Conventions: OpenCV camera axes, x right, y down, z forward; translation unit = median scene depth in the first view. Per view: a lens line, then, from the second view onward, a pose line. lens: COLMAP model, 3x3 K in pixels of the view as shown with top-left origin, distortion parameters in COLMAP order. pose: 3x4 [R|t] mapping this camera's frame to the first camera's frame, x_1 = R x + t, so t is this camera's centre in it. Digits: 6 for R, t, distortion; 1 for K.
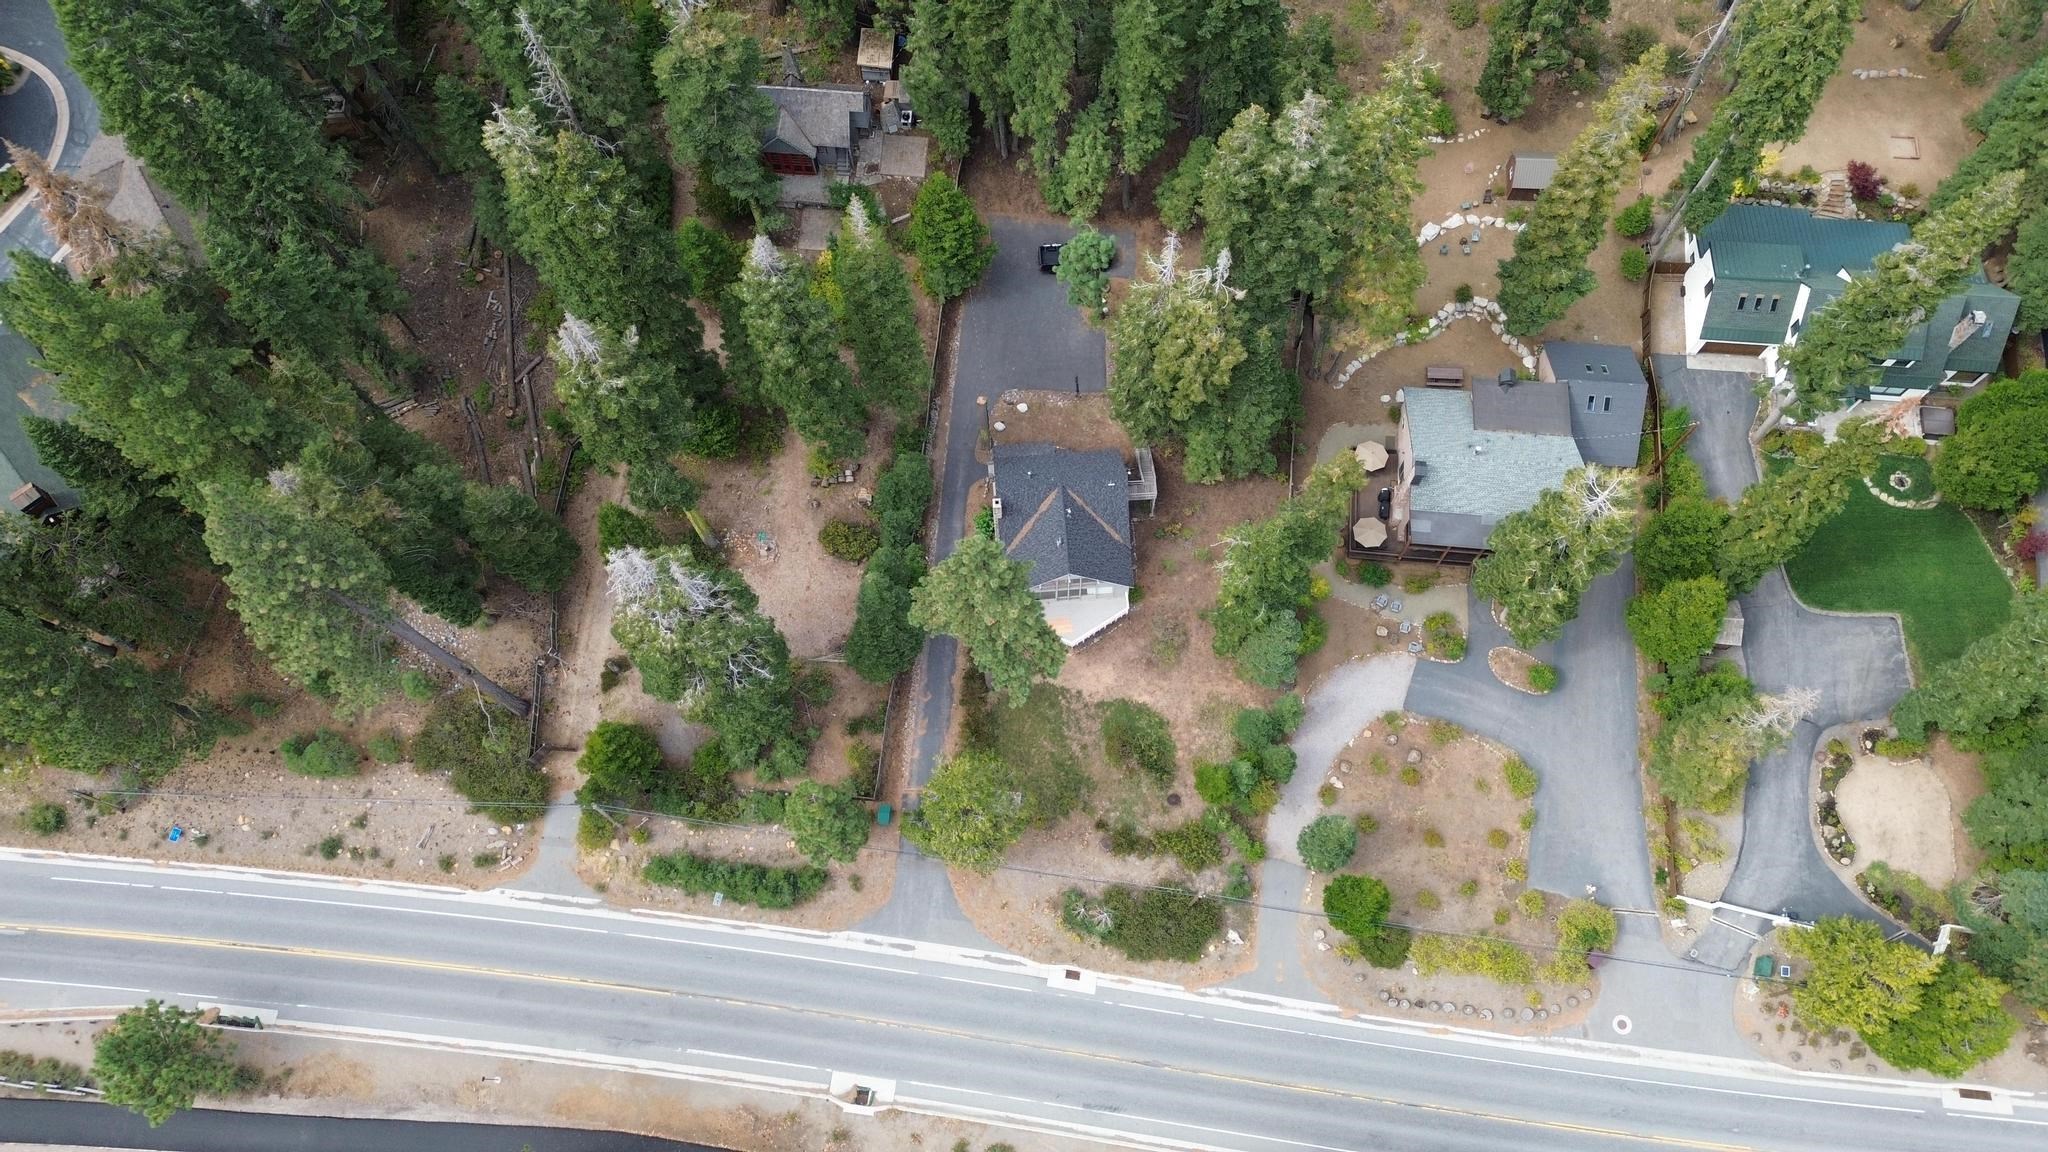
lens RADIAL K [[1550.5, 0, 1029.6], [0, 1550.5, 574.4], [0, 0, 1]] dist [0.090687, -0.070118]
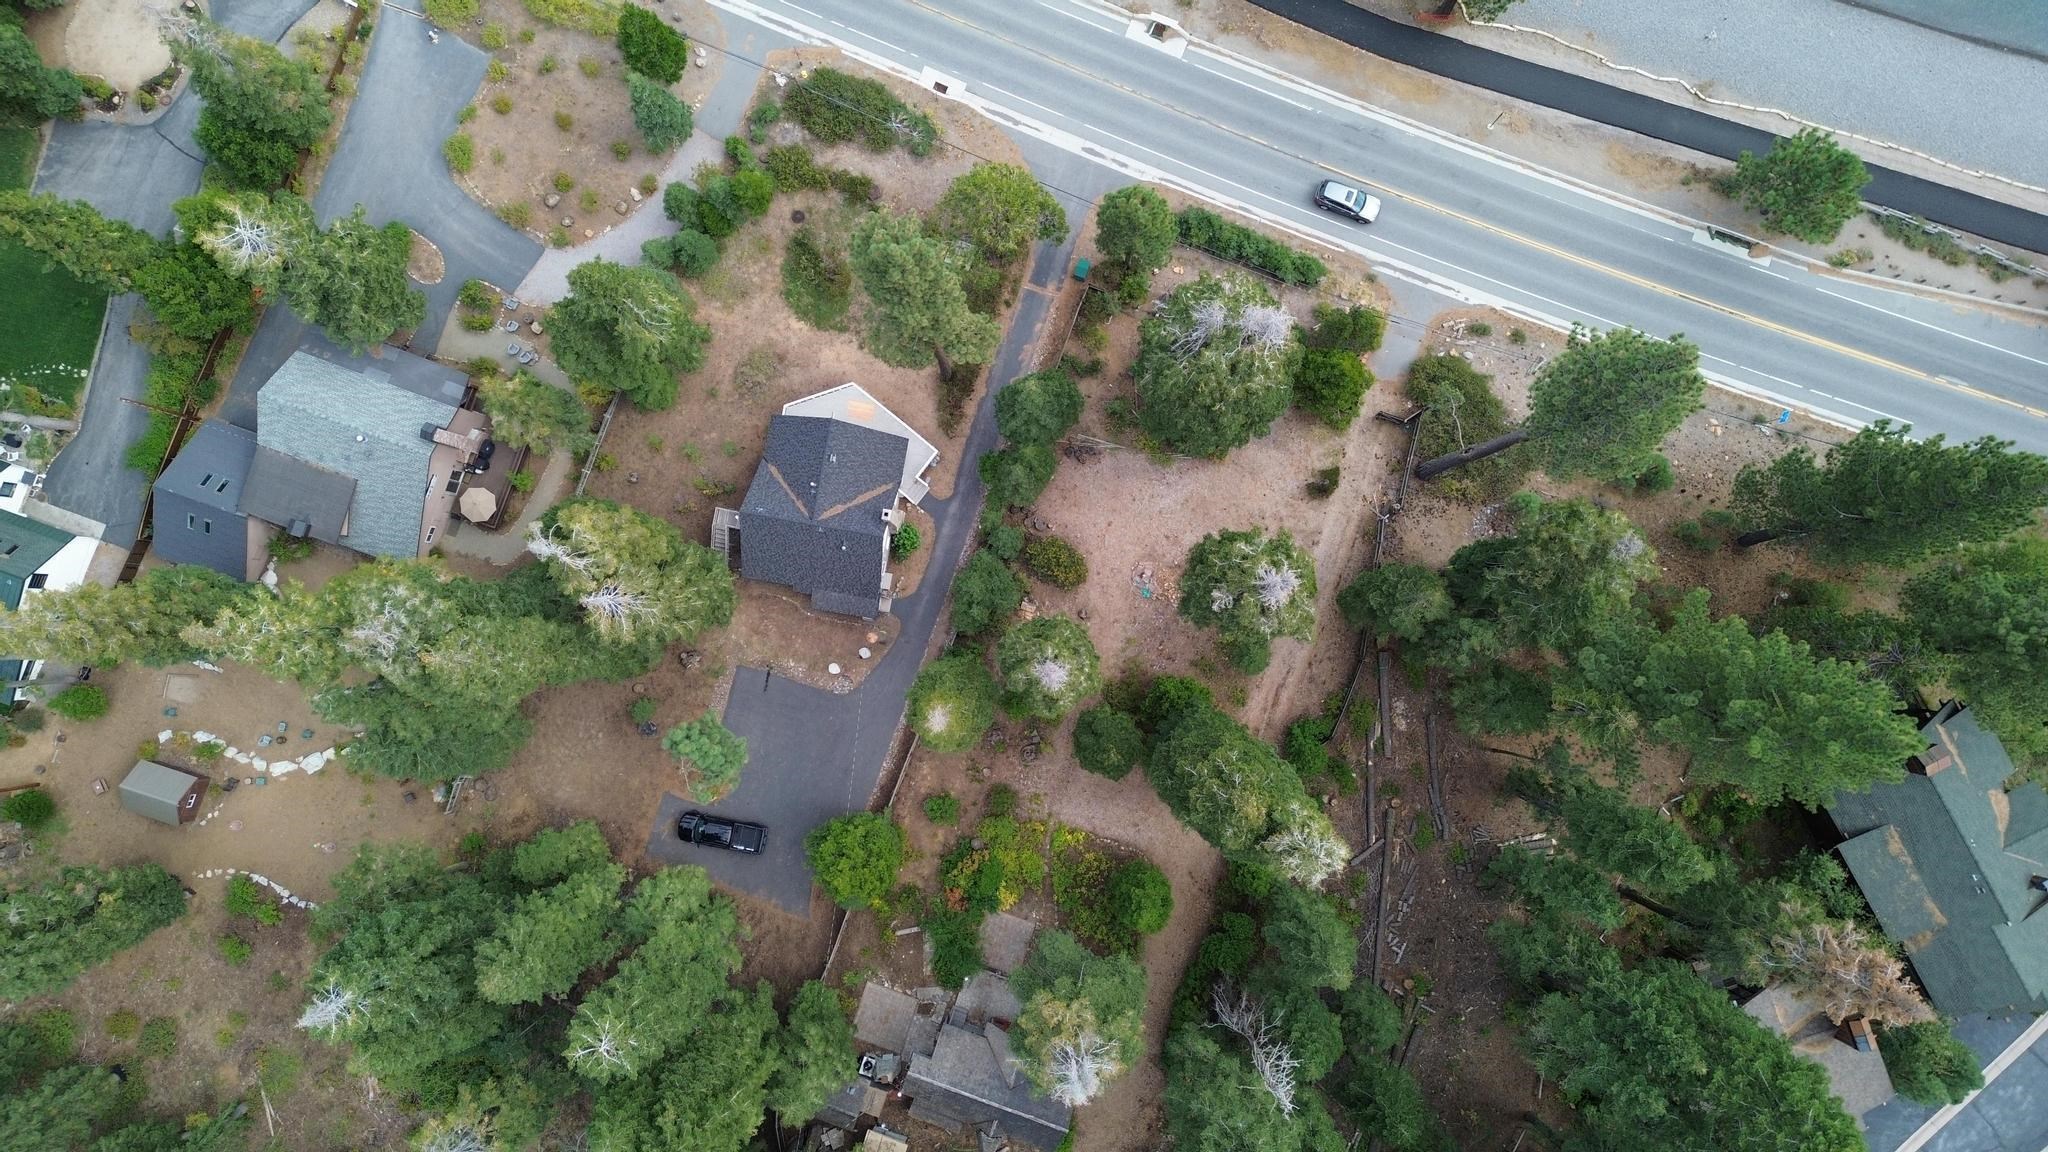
lens RADIAL K [[1550.5, 0, 1029.6], [0, 1550.5, 574.4], [0, 0, 1]] dist [0.090687, -0.070118]
pose [[-0.968521, -0.243049, 0.053807, -0.161570], [0.243382, -0.879140, 0.409728, -0.433707], [-0.052280, 0.409926, 0.910619, 0.172900]]
